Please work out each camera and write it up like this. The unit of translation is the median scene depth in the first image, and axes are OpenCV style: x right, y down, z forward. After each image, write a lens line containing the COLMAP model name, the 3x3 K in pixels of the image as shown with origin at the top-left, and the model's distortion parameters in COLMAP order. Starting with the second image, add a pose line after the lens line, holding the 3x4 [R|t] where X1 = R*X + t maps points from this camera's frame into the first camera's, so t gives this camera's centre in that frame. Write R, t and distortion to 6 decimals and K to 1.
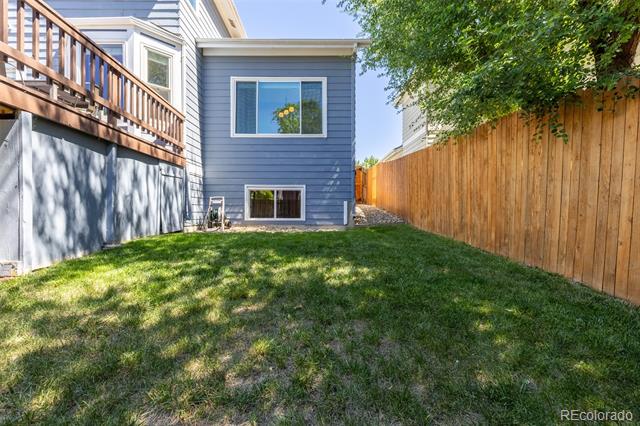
lens RADIAL K [[290.7, 0, 320.4], [0, 290.7, 211.0], [0, 0, 1]] dist [0.004388, 0.001339]
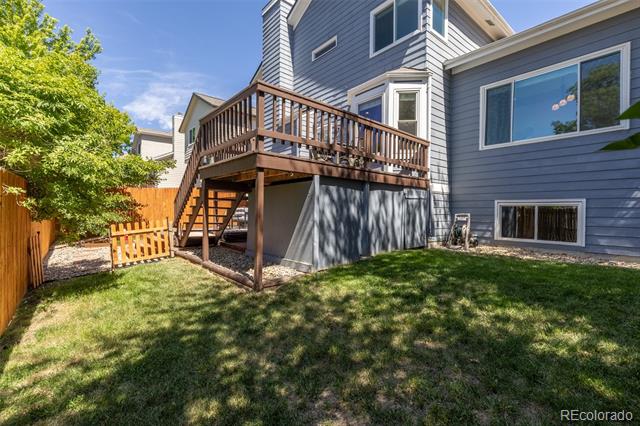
lens RADIAL K [[290.7, 0, 313.9], [0, 290.7, 212.3], [0, 0, 1]] dist [0.004388, 0.001339]
pose [[0.630445, 0.008056, -0.776192, 0.115629], [-0.013563, 0.999908, -0.000639, -0.056264], [0.776115, 0.010930, 0.630496, -0.020315]]
